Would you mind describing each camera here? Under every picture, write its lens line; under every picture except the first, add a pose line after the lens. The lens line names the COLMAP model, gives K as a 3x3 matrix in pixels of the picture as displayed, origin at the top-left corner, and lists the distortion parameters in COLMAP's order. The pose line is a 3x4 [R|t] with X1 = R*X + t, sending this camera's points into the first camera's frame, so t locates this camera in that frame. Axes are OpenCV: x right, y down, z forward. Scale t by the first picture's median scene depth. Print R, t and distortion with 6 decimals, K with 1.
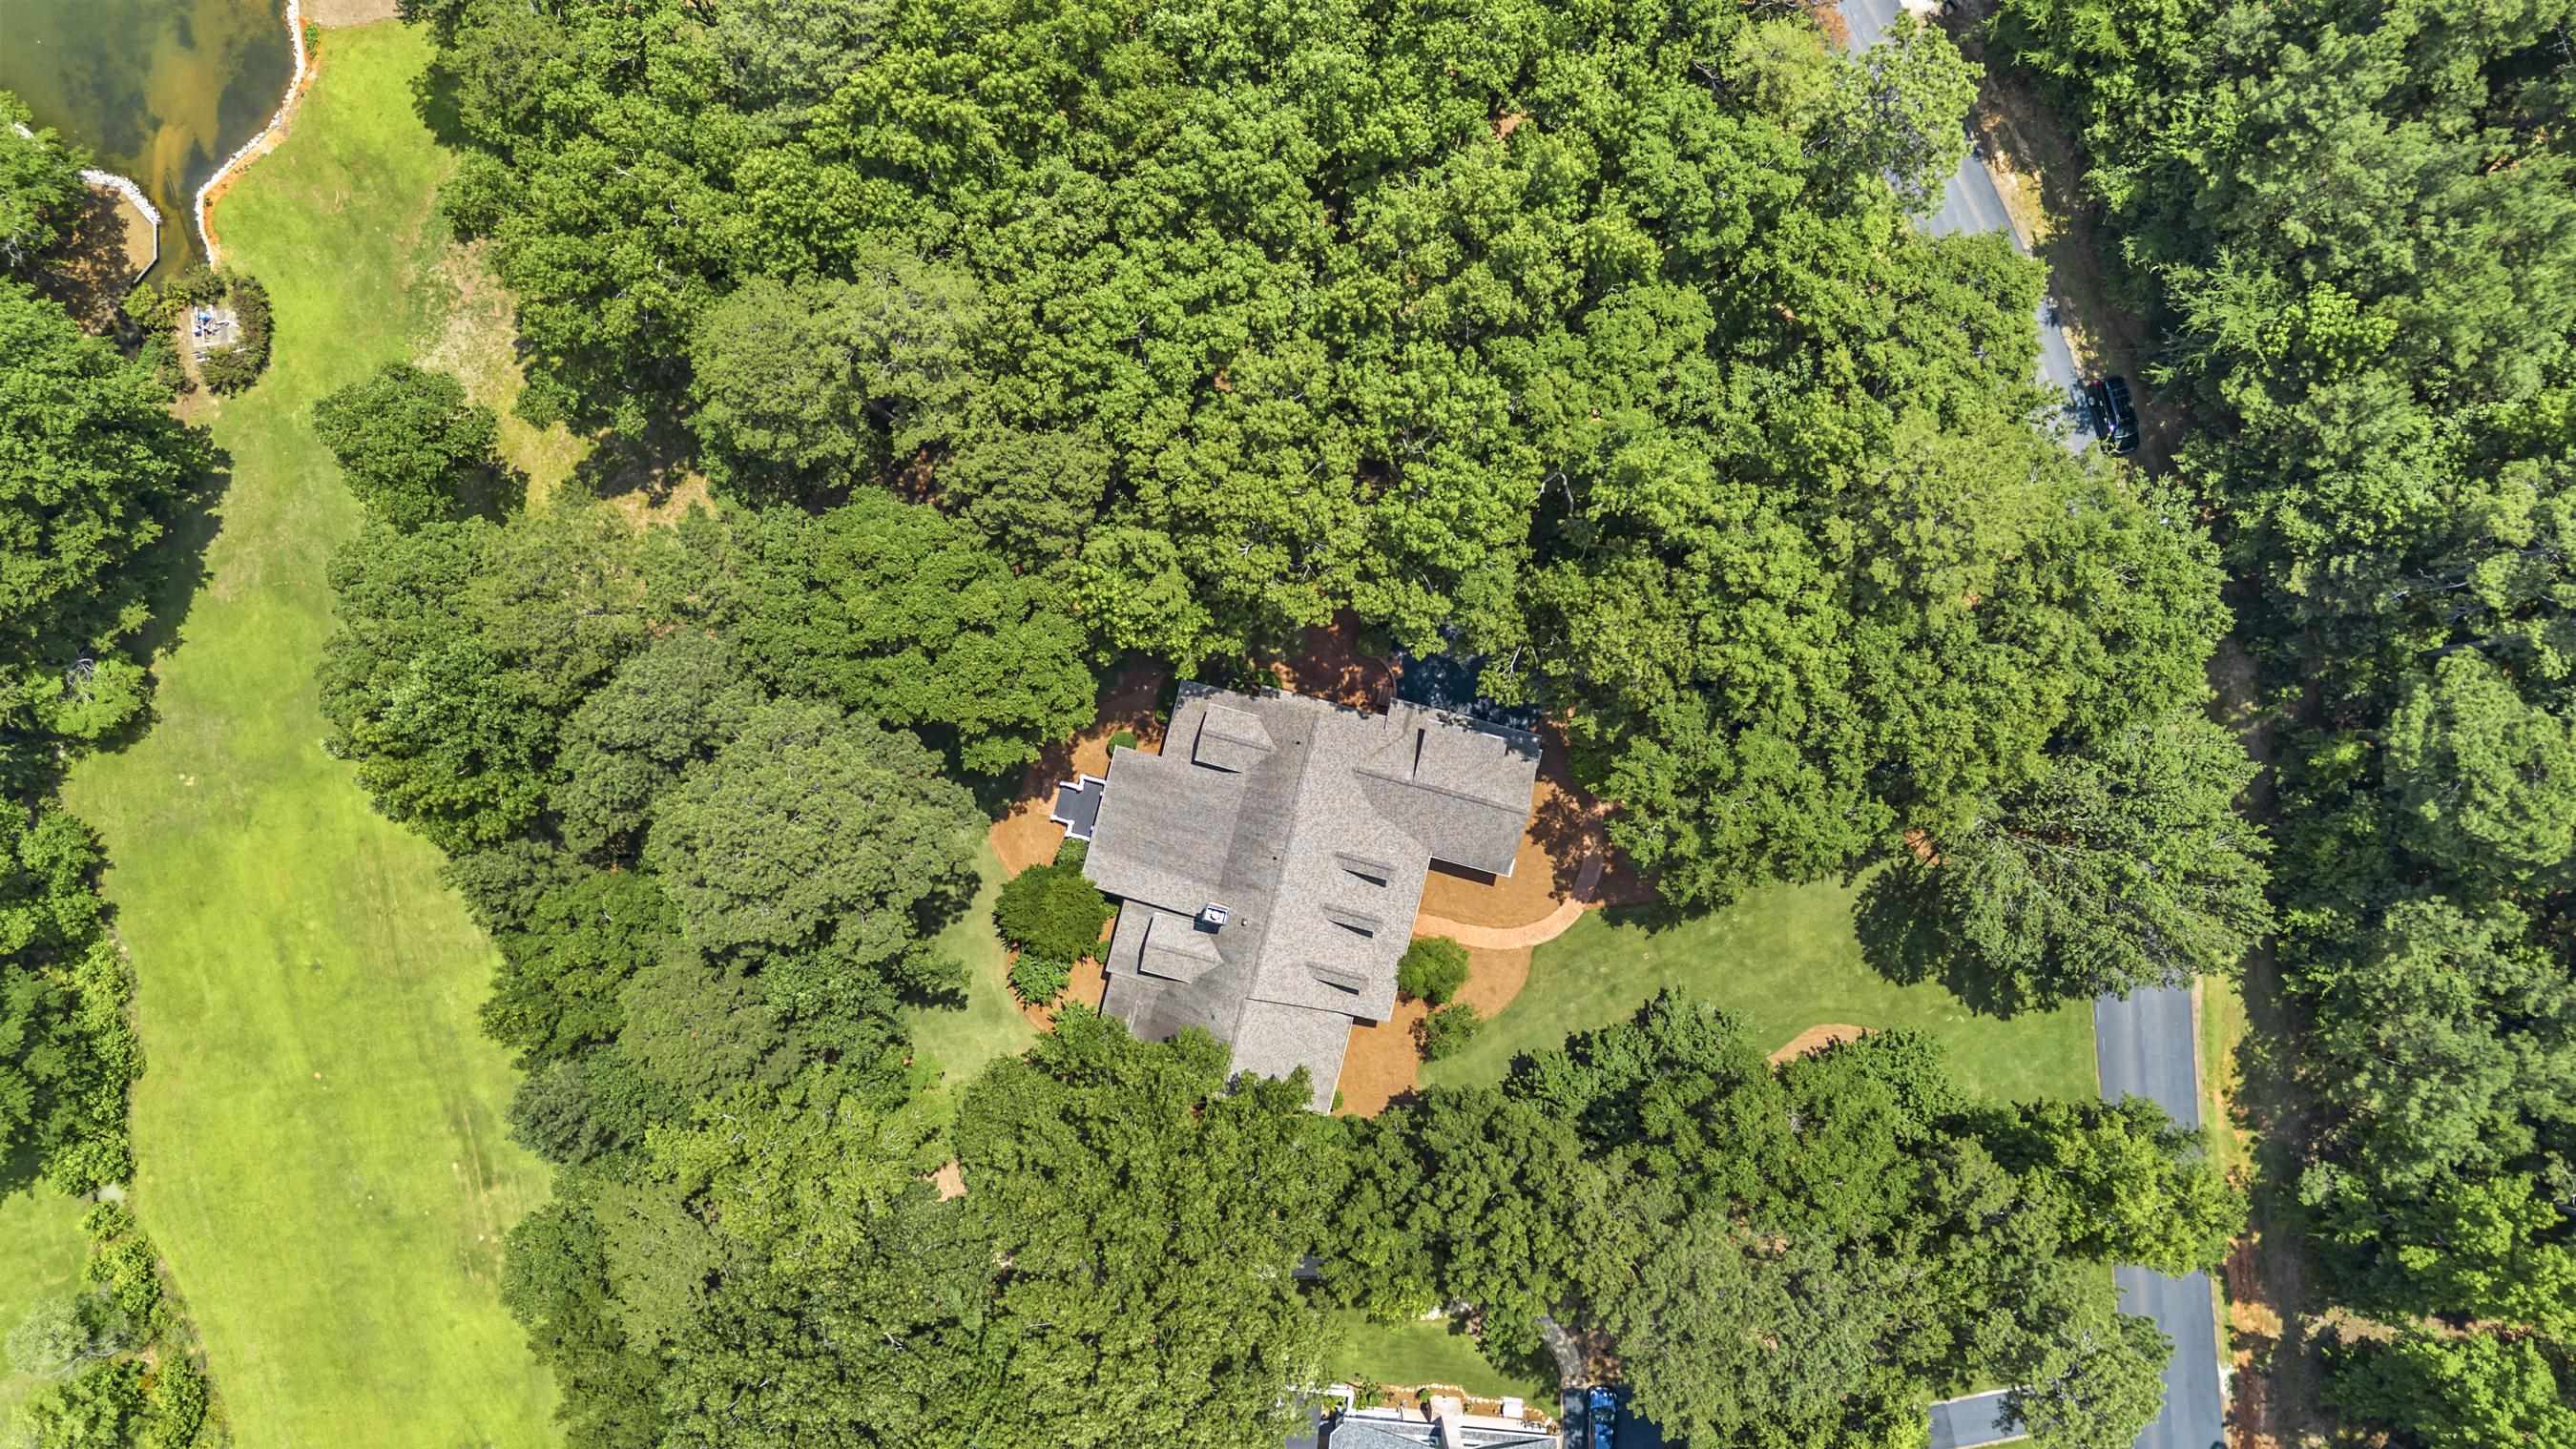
lens RADIAL K [[1782.1, 0, 1289.1], [0, 1782.1, 712.3], [0, 0, 1]] dist [0.062829, -0.025317]
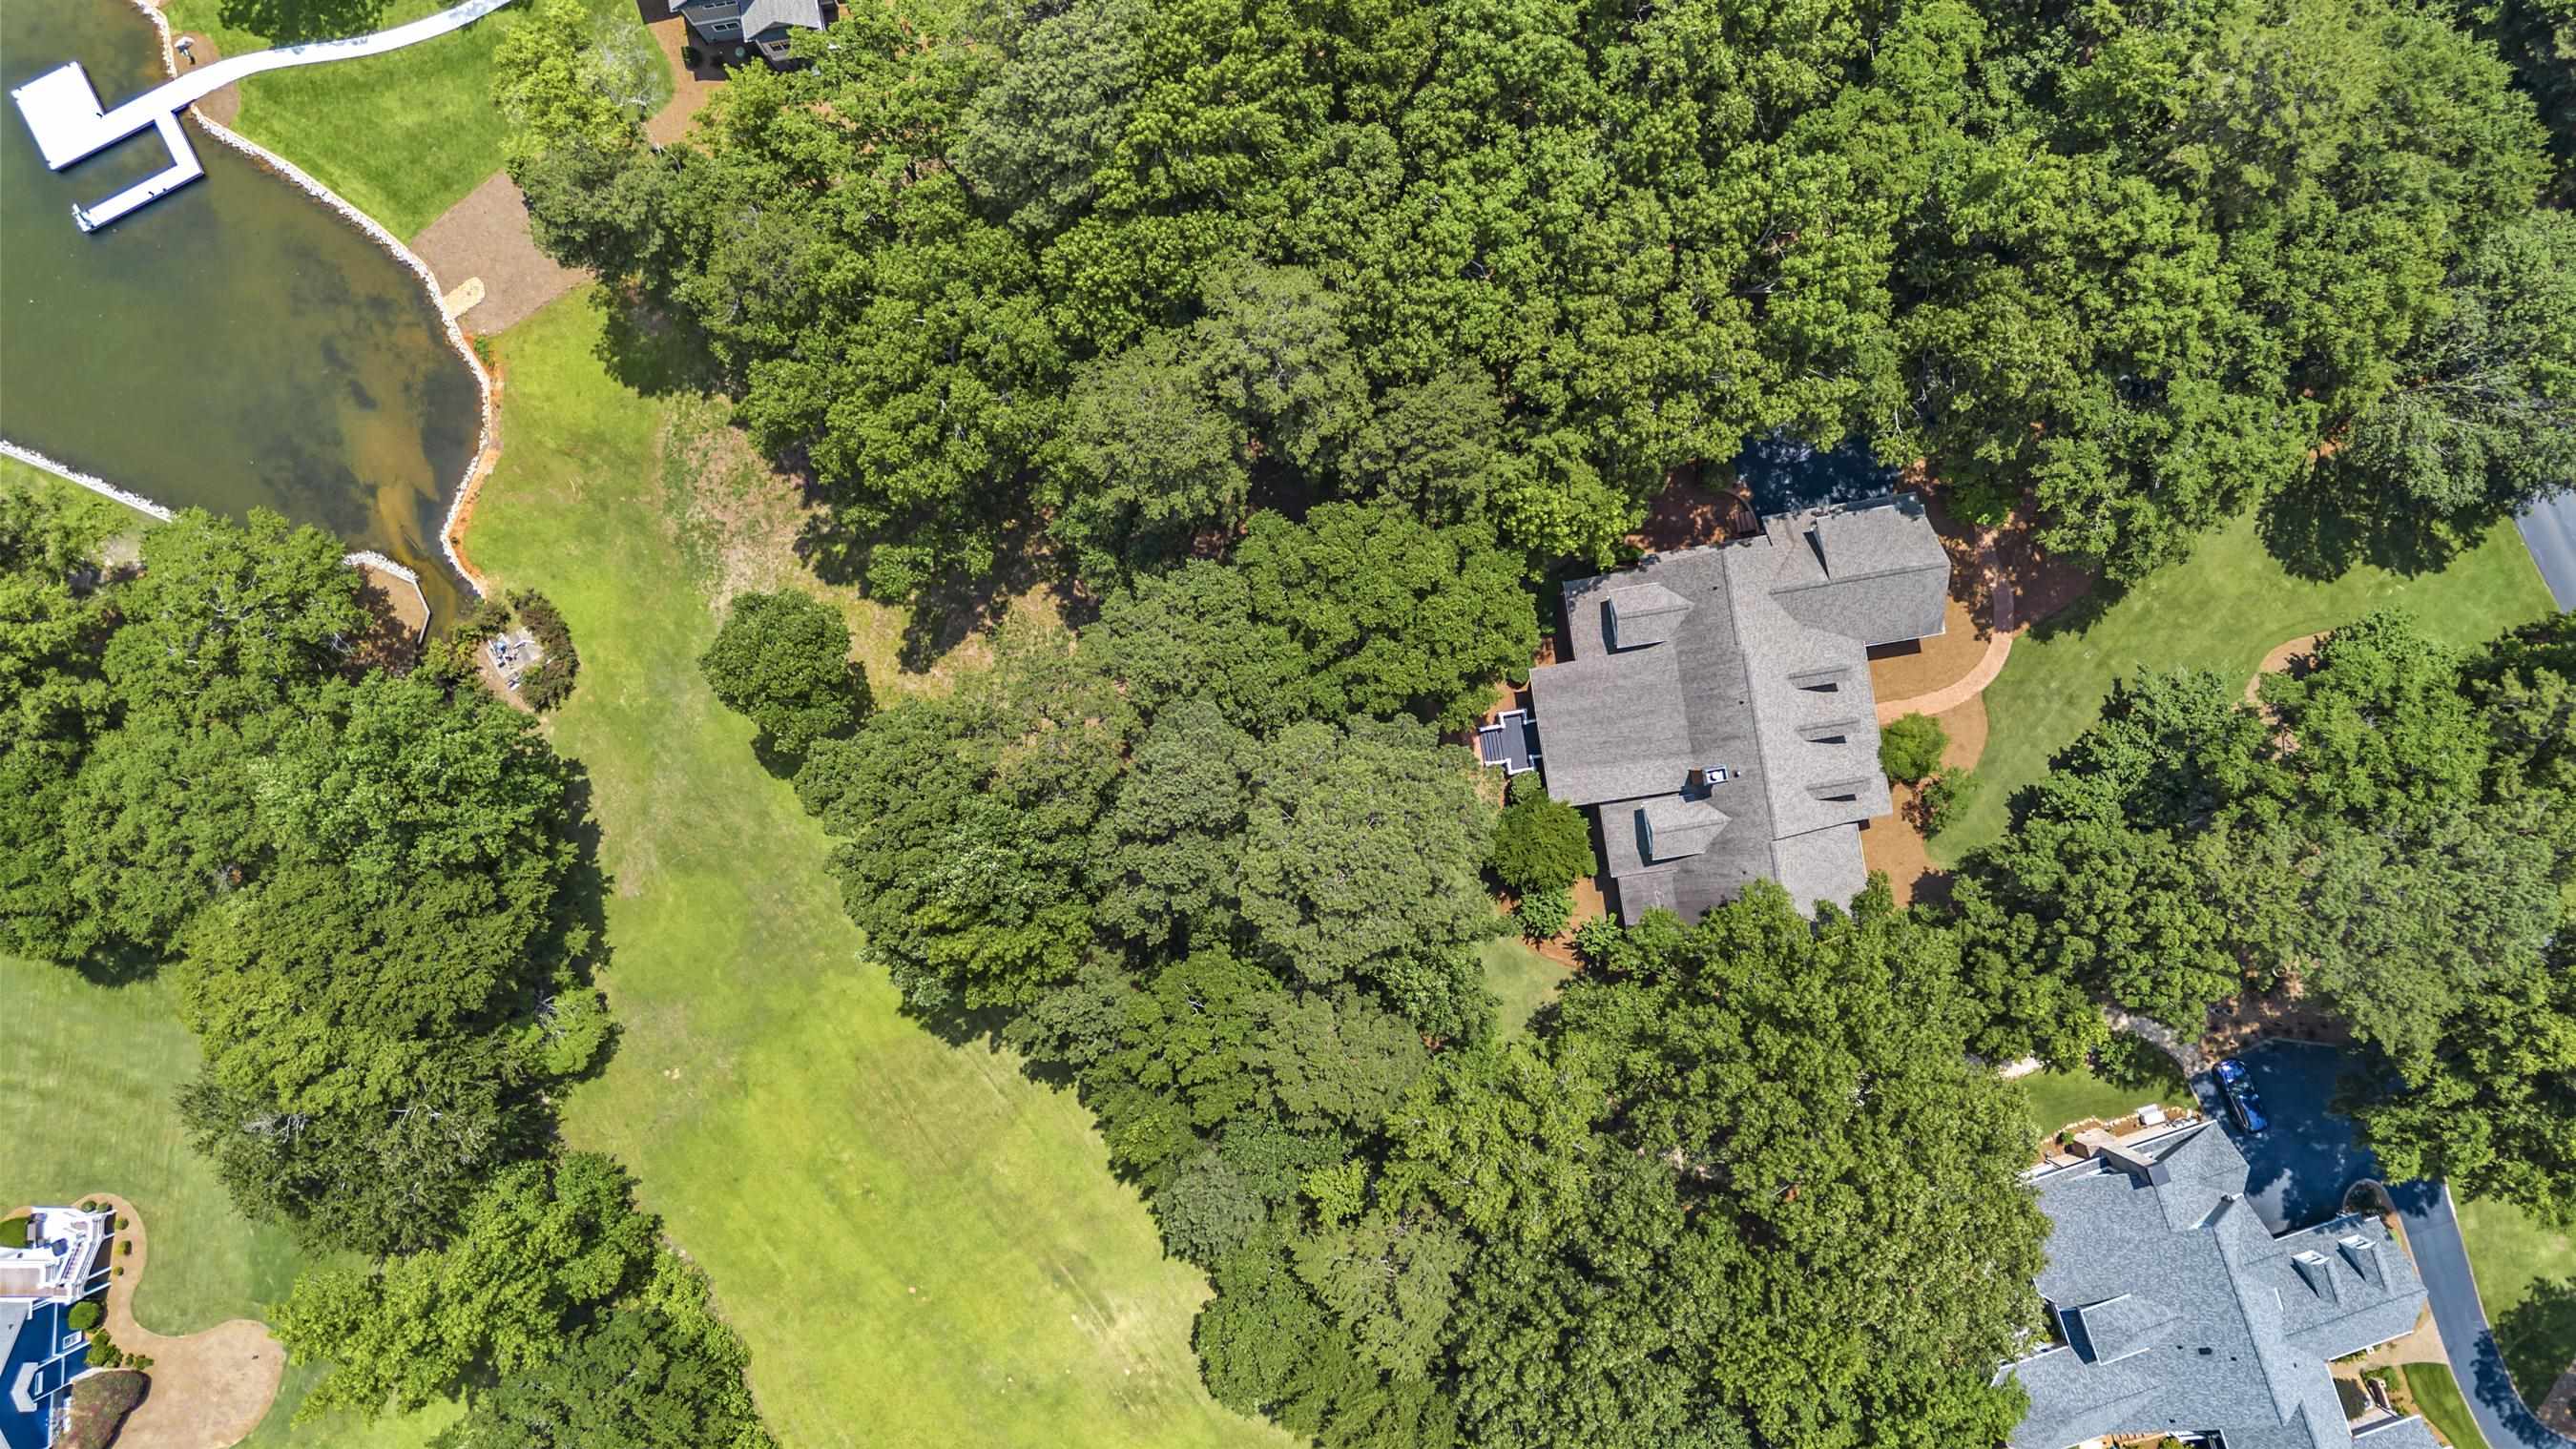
lens RADIAL K [[1782.1, 0, 1276.6], [0, 1782.1, 727.0], [0, 0, 1]] dist [0.062829, -0.025317]
pose [[0.917878, -0.396293, 0.021278, -0.266432], [0.396163, 0.918124, 0.010202, -0.018669], [-0.023578, -0.000935, 0.999722, -0.003782]]
